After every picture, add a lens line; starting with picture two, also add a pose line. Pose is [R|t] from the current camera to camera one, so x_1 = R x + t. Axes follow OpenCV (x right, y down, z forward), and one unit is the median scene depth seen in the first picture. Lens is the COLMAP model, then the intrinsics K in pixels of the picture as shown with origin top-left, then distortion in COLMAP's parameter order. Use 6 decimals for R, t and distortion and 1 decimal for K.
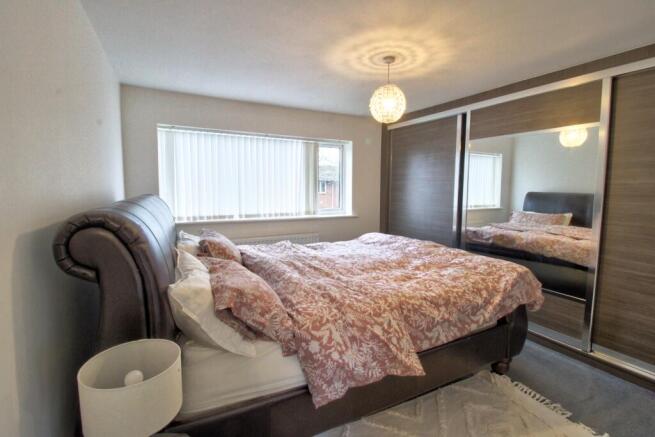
lens RADIAL K [[304.1, 0, 326.6], [0, 304.1, 212.9], [0, 0, 1]] dist [0.002038, -0.013045]
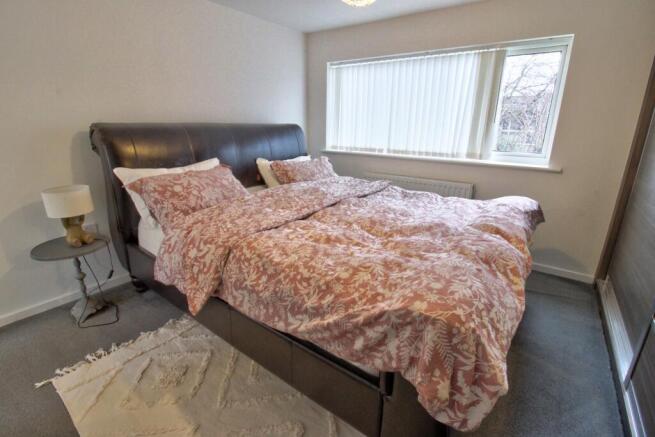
lens RADIAL K [[304.1, 0, 326.6], [0, 304.1, 212.9], [0, 0, 1]] dist [0.002038, -0.013045]
pose [[0.440577, 0.254434, -0.860904, 0.513299], [-0.086655, 0.966570, 0.241317, -0.014947], [0.893523, -0.031717, 0.447896, 0.397217]]
